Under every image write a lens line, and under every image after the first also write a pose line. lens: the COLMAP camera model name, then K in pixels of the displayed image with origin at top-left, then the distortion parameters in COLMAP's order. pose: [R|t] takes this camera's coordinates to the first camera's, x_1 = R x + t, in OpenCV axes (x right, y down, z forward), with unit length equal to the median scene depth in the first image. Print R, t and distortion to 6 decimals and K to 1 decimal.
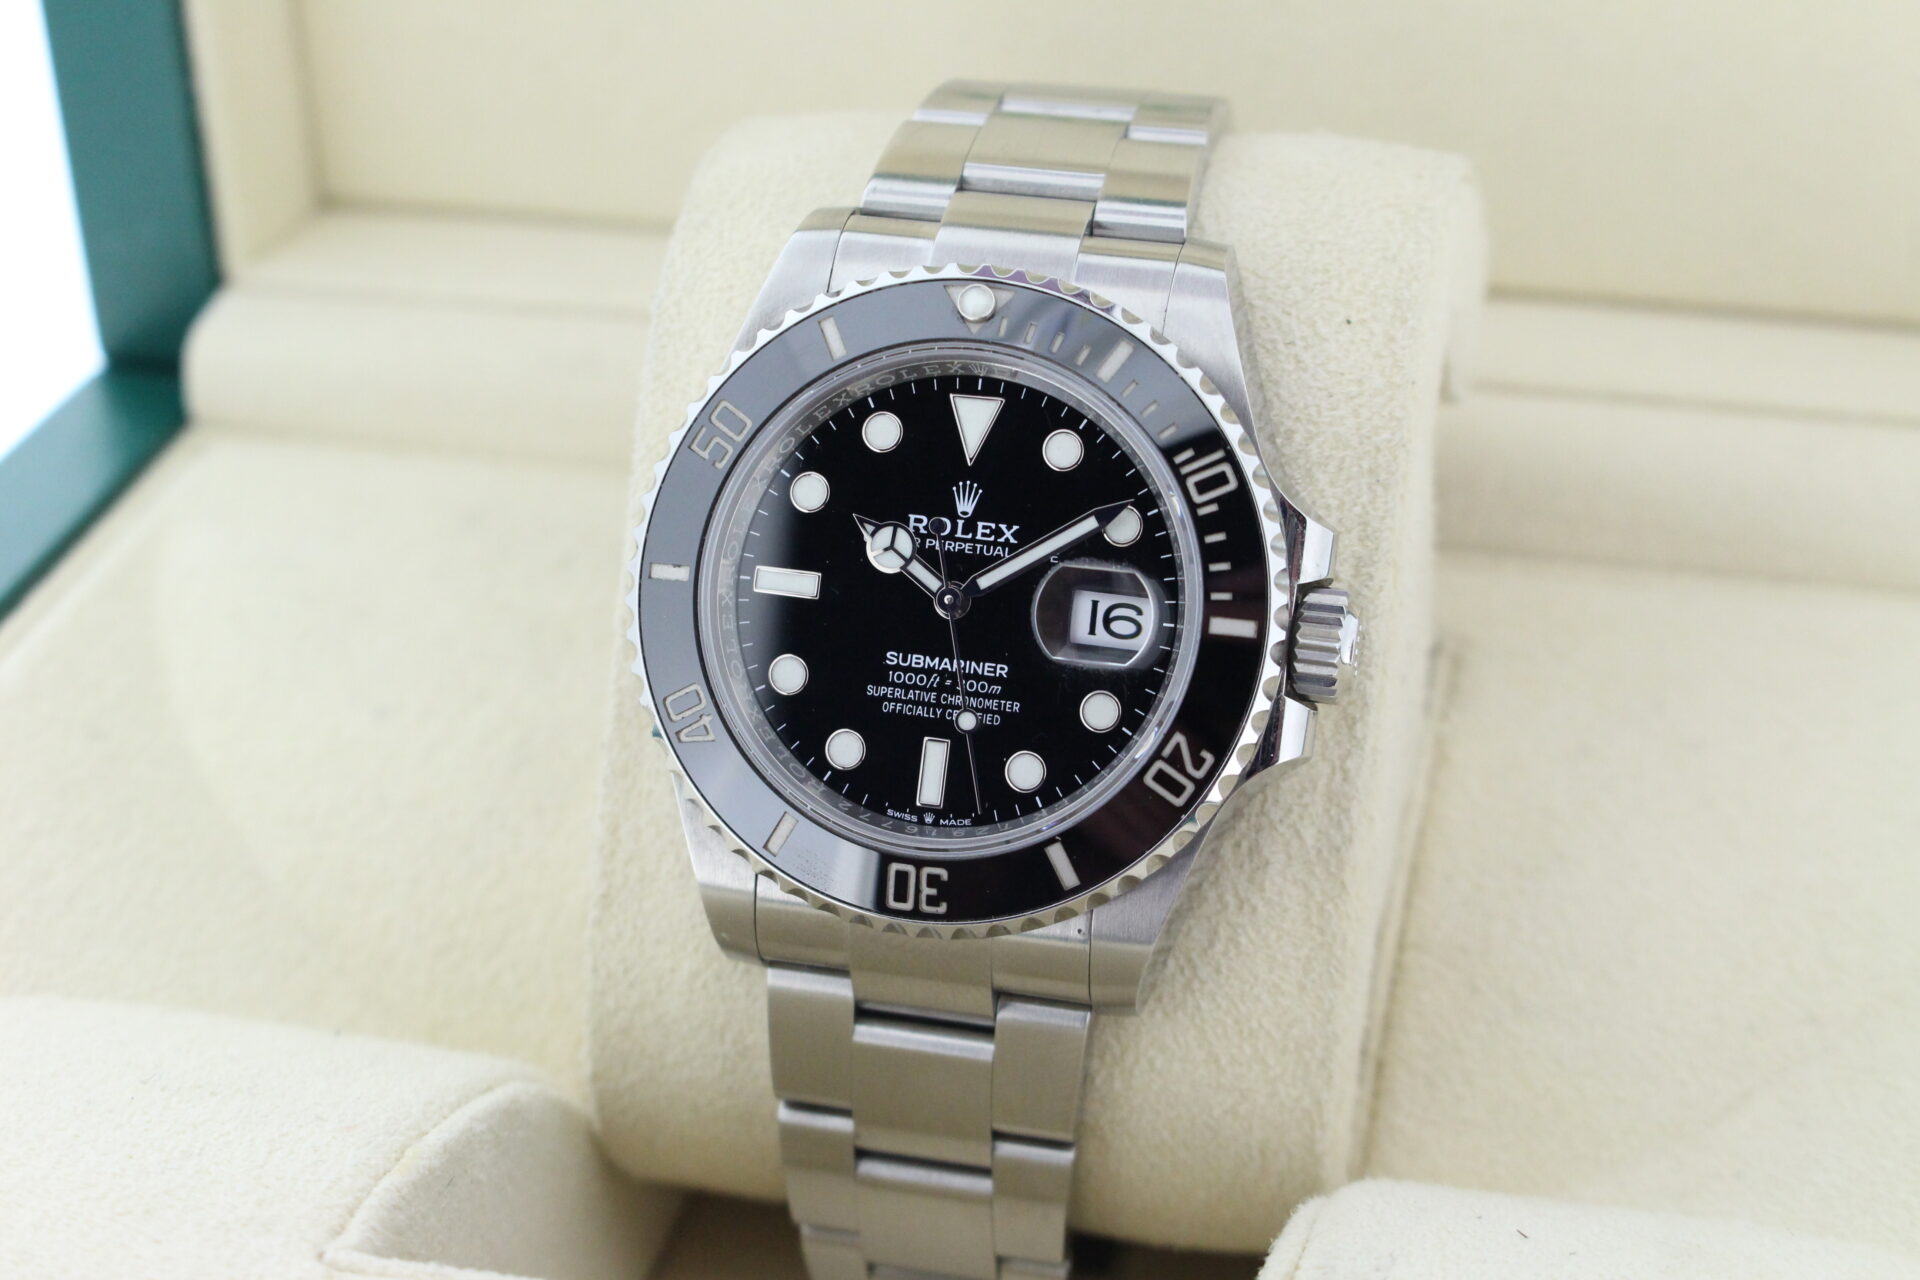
lens RADIAL K [[3621.1, 0, 960.0], [0, 3621.1, 640.0], [0, 0, 1]] dist [0.054529, -0.101777]
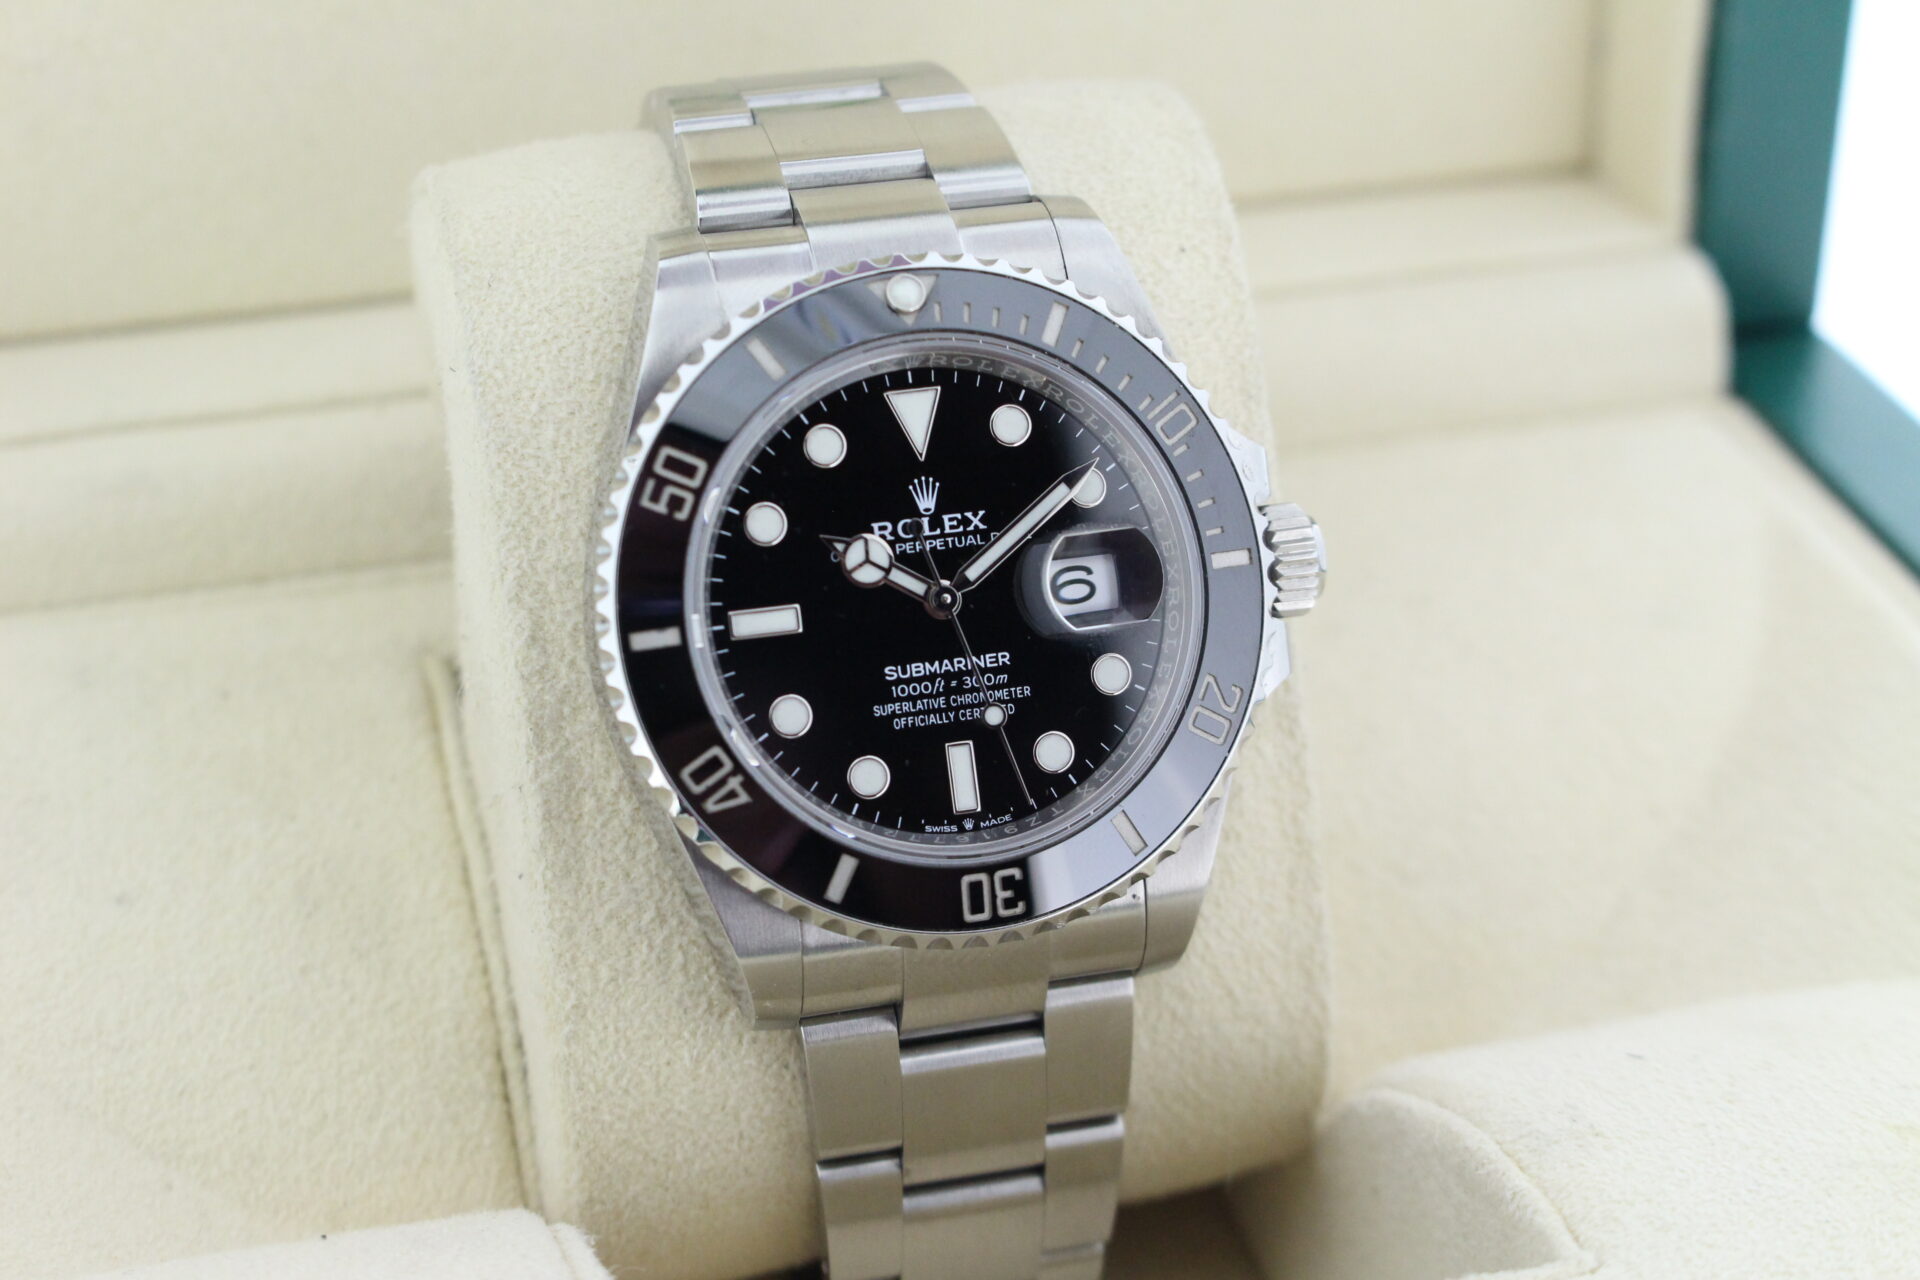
lens RADIAL K [[3621.1, 0, 960.0], [0, 3621.1, 640.0], [0, 0, 1]] dist [0.054529, -0.101777]
pose [[0.867940, -0.224140, 0.443216, -0.427503], [0.225337, 0.972957, 0.050763, -0.048275], [-0.442609, 0.055814, 0.894976, 0.130717]]
